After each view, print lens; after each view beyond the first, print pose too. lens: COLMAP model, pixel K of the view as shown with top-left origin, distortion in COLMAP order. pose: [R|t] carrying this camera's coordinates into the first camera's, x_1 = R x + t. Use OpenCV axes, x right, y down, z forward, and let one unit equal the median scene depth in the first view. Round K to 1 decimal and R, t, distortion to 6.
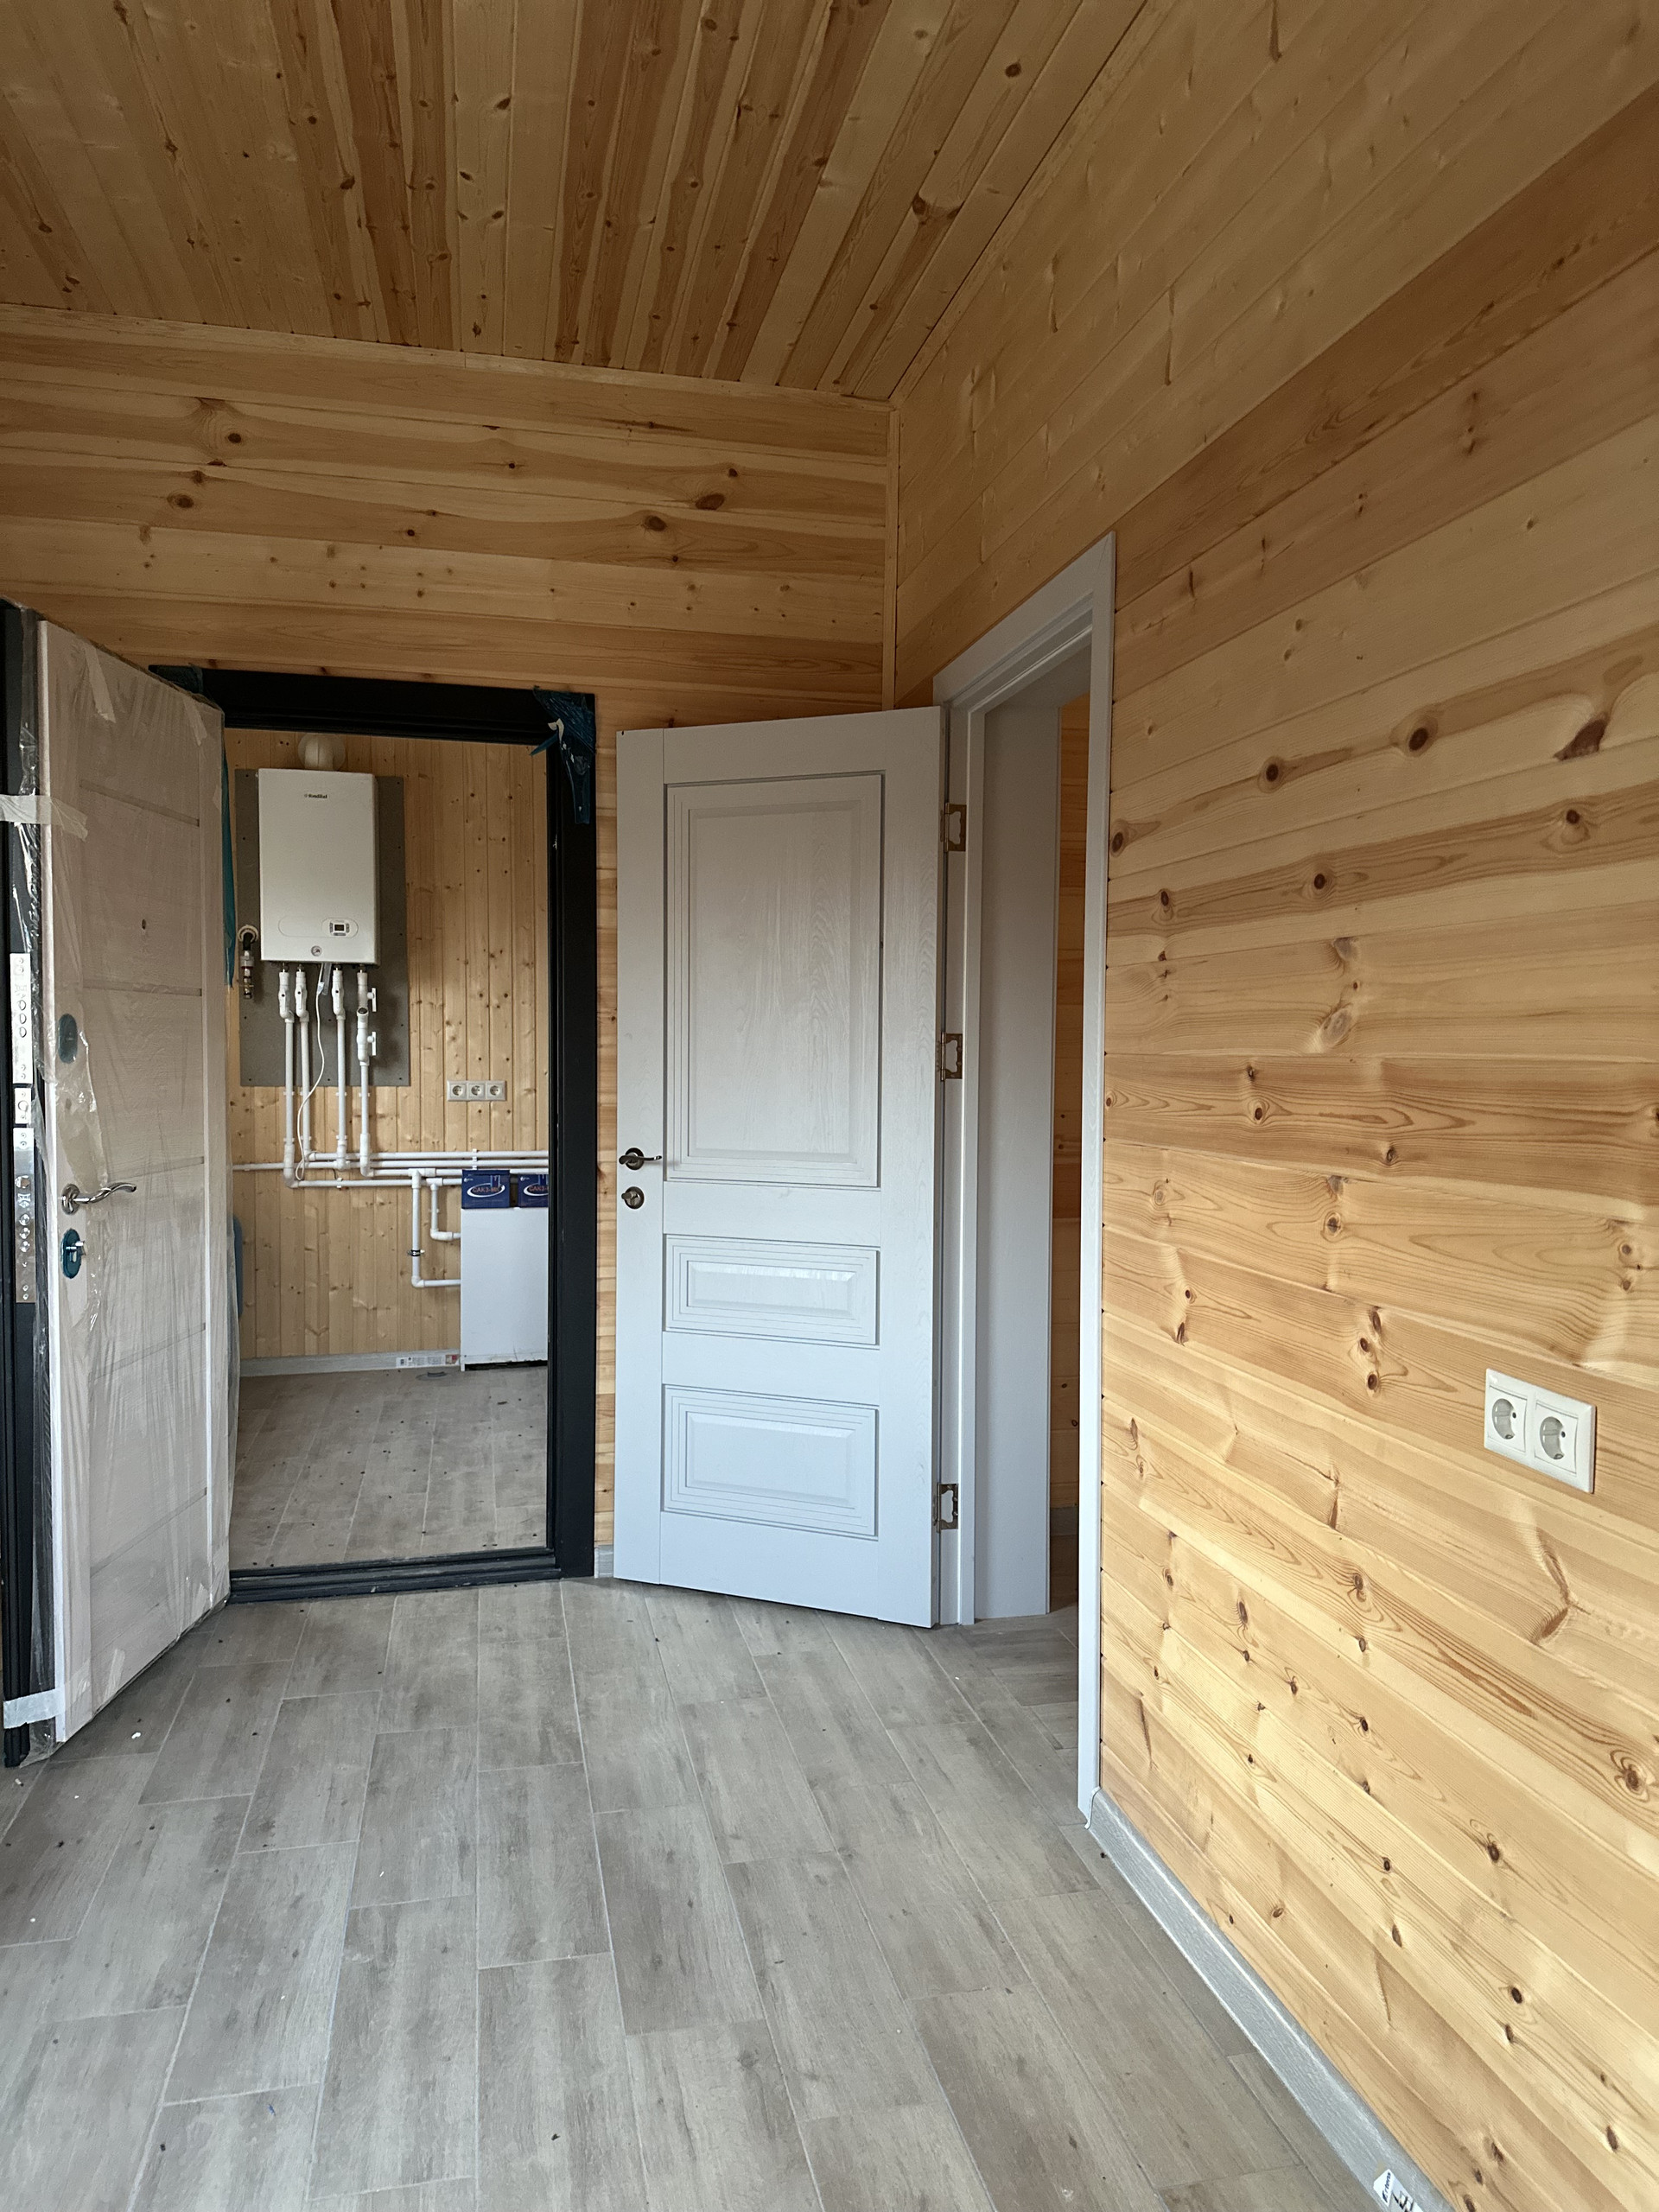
lens RADIAL K [[1540.9, 0, 852.5], [0, 1540.9, 1110.1], [0, 0, 1]] dist [0.039243, -0.044093]
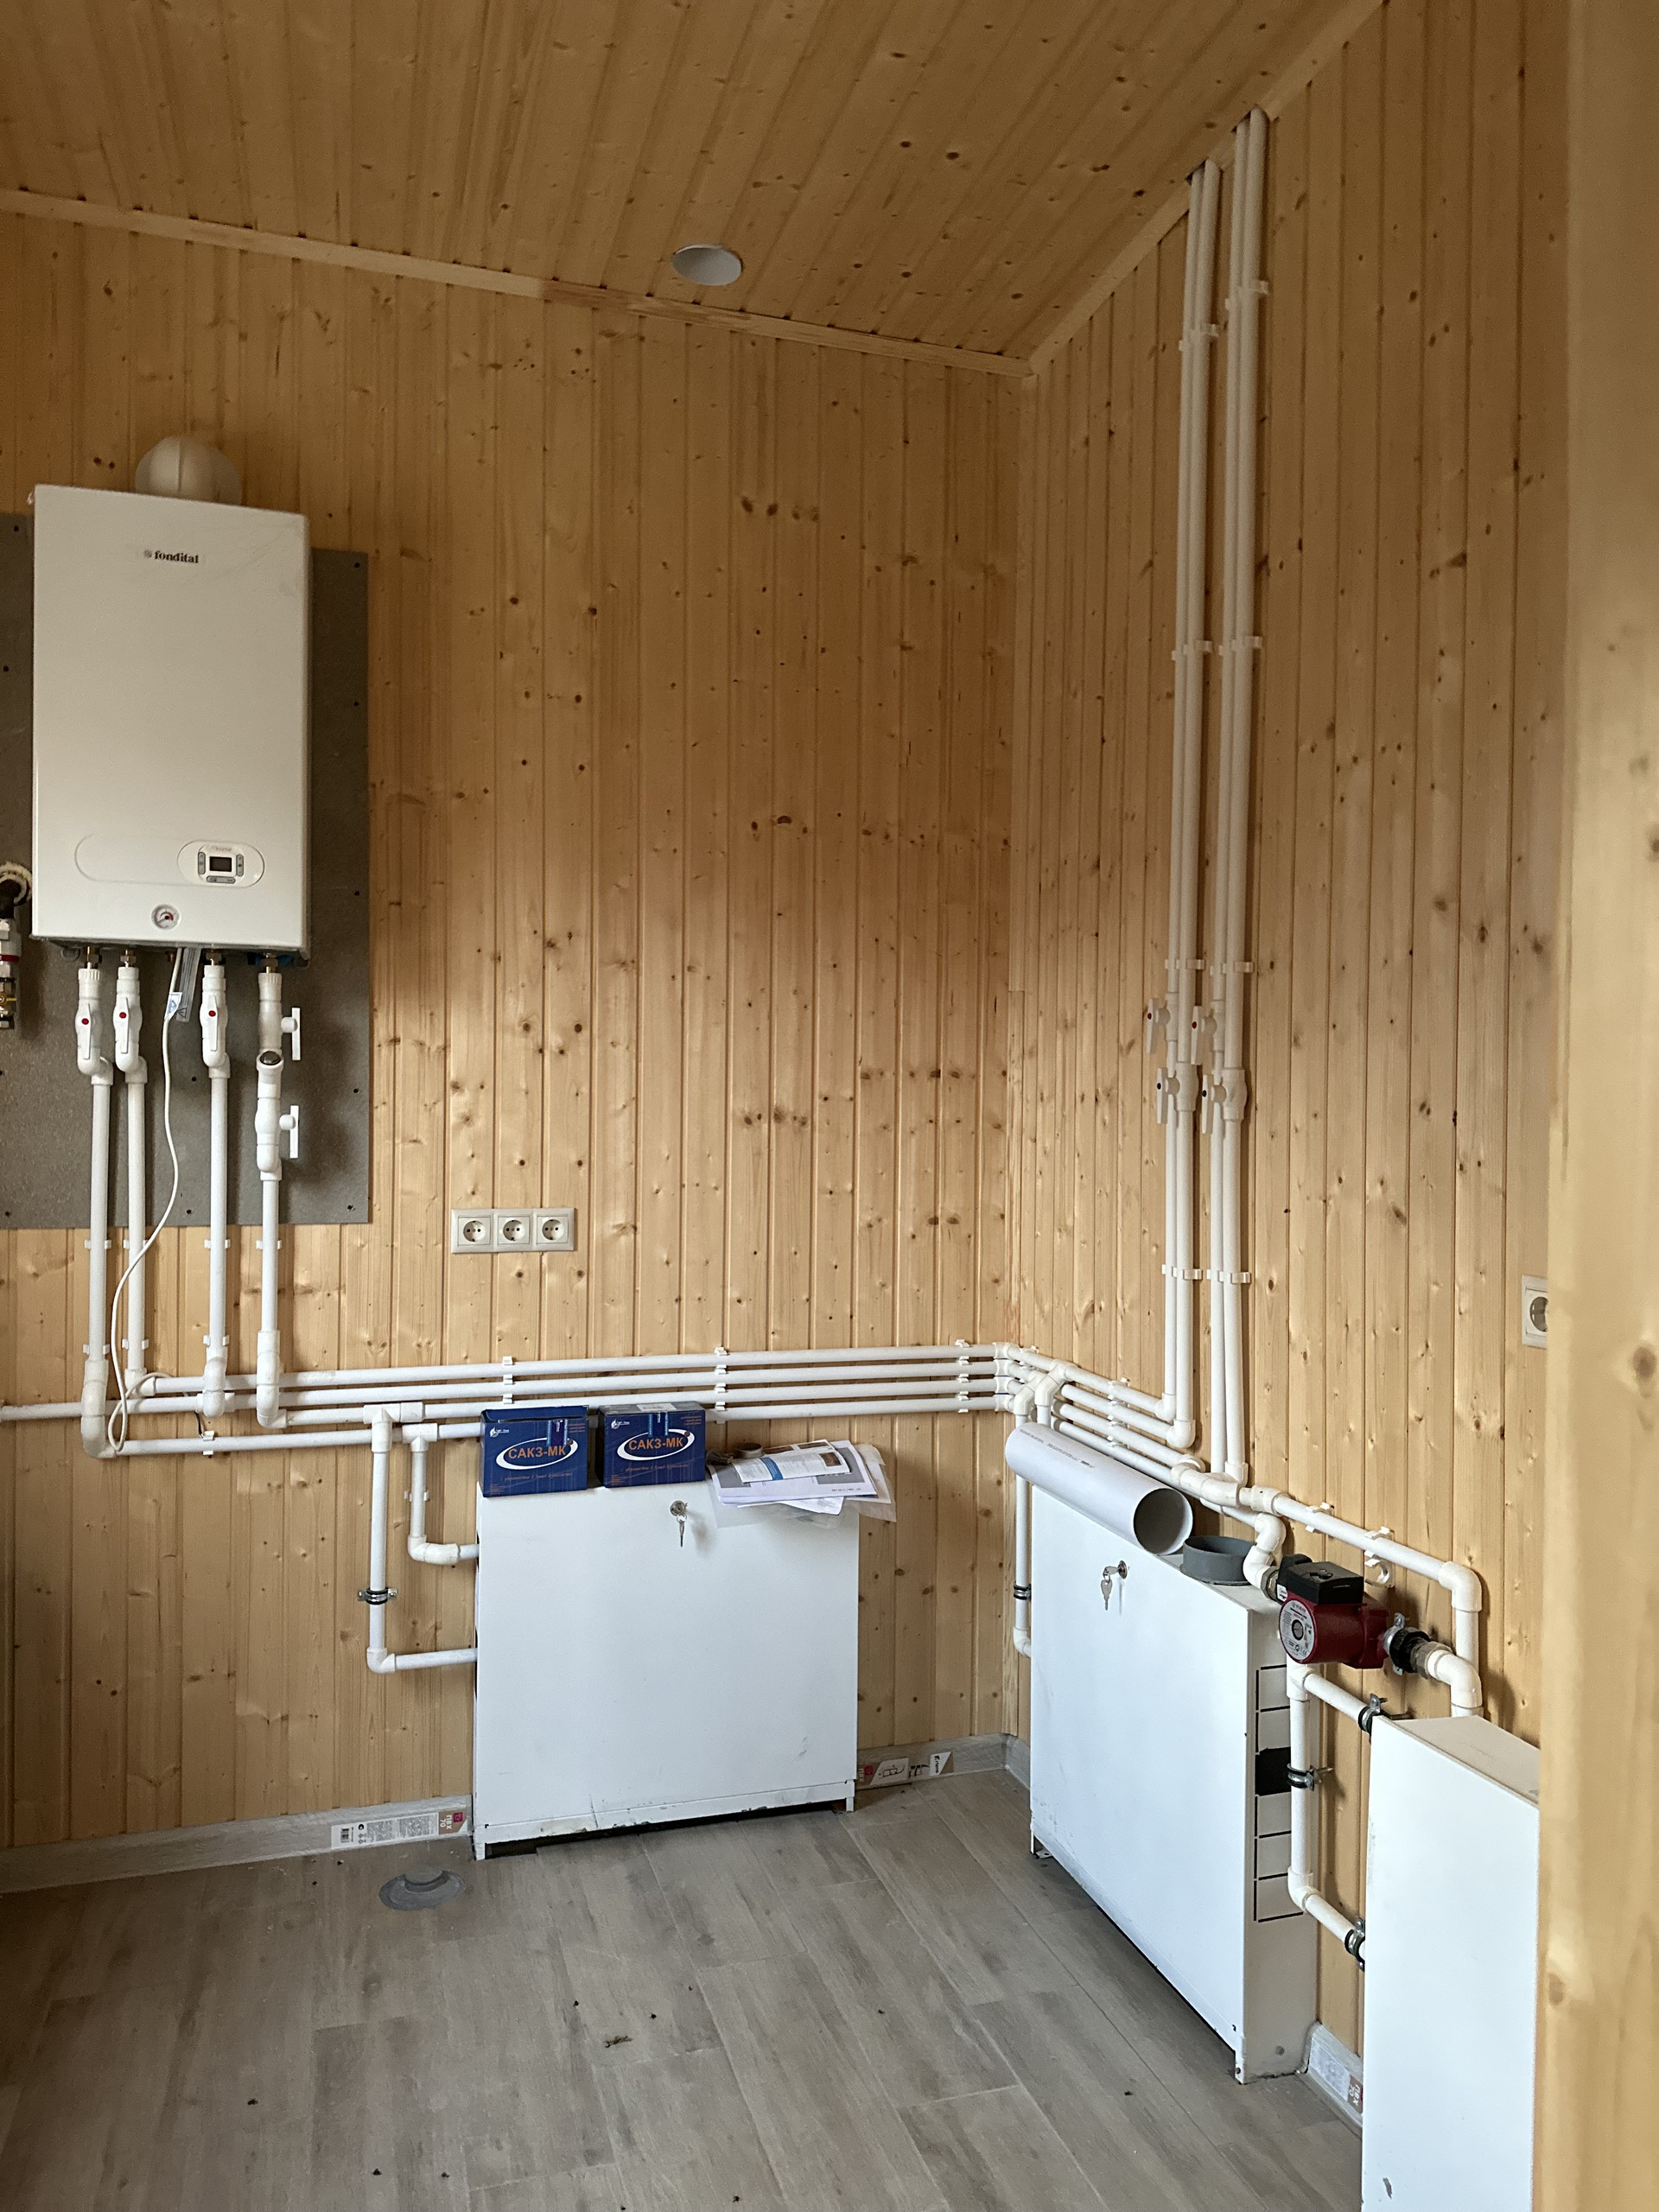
lens RADIAL K [[1540.9, 0, 809.9], [0, 1540.9, 1098.4], [0, 0, 1]] dist [0.039243, -0.044093]
pose [[0.998892, 0.000444, 0.047052, -0.178428], [0.002064, 0.998579, -0.053254, -0.027969], [-0.047009, 0.053292, 0.997472, 0.536579]]
